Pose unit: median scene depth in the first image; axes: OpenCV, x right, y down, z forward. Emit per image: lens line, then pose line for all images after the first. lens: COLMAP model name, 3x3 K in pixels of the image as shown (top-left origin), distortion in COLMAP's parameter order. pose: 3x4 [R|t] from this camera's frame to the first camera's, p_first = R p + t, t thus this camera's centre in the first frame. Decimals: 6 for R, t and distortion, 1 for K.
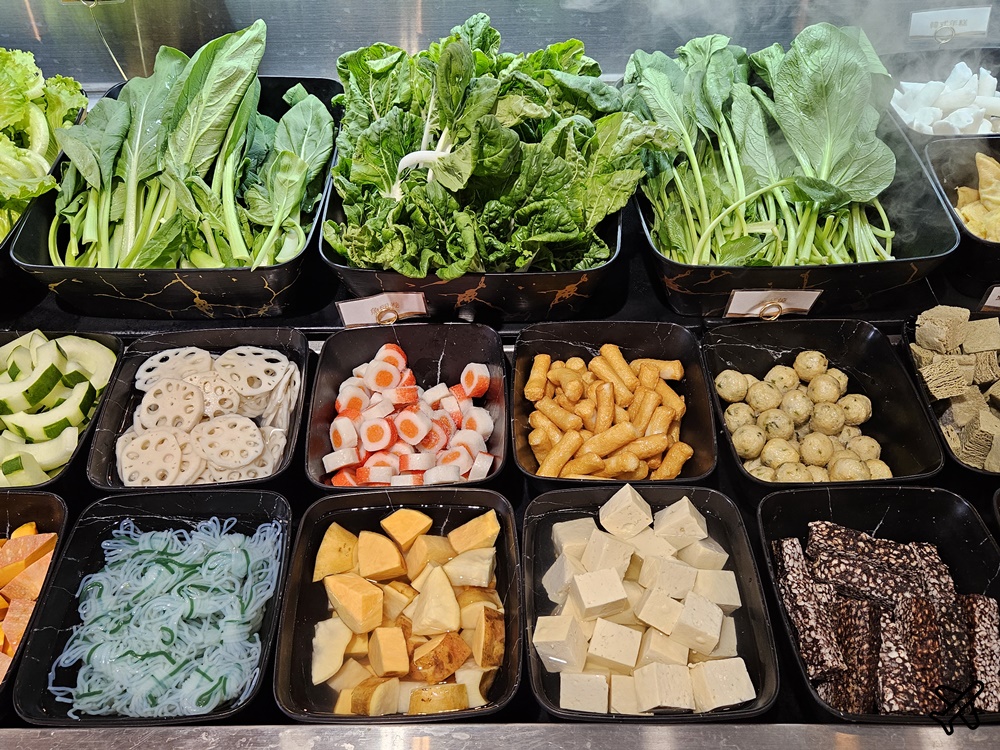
lens RADIAL K [[675.5, 0, 500.0], [0, 675.5, 375.0], [0, 0, 1]] dist [0.045889, -0.016254]
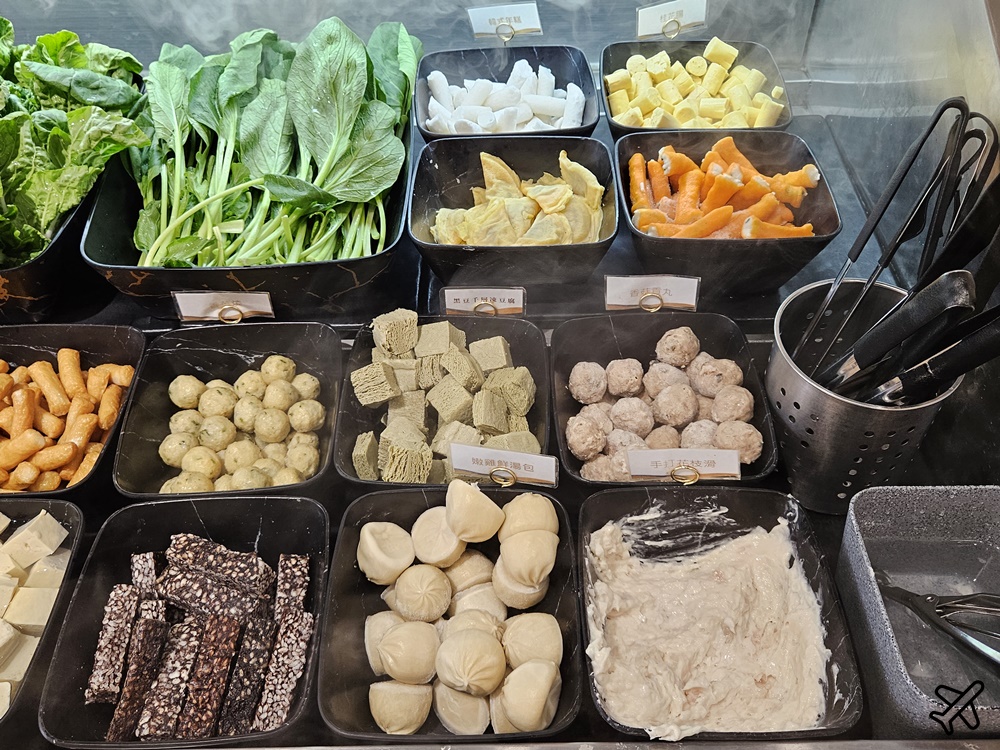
lens RADIAL K [[675.5, 0, 500.0], [0, 675.5, 375.0], [0, 0, 1]] dist [0.045889, -0.016254]
pose [[0.999935, -0.003435, -0.010878, 0.806146], [0.003402, 0.999990, -0.003049, -0.003427], [0.010889, 0.003012, 0.999936, 0.041645]]
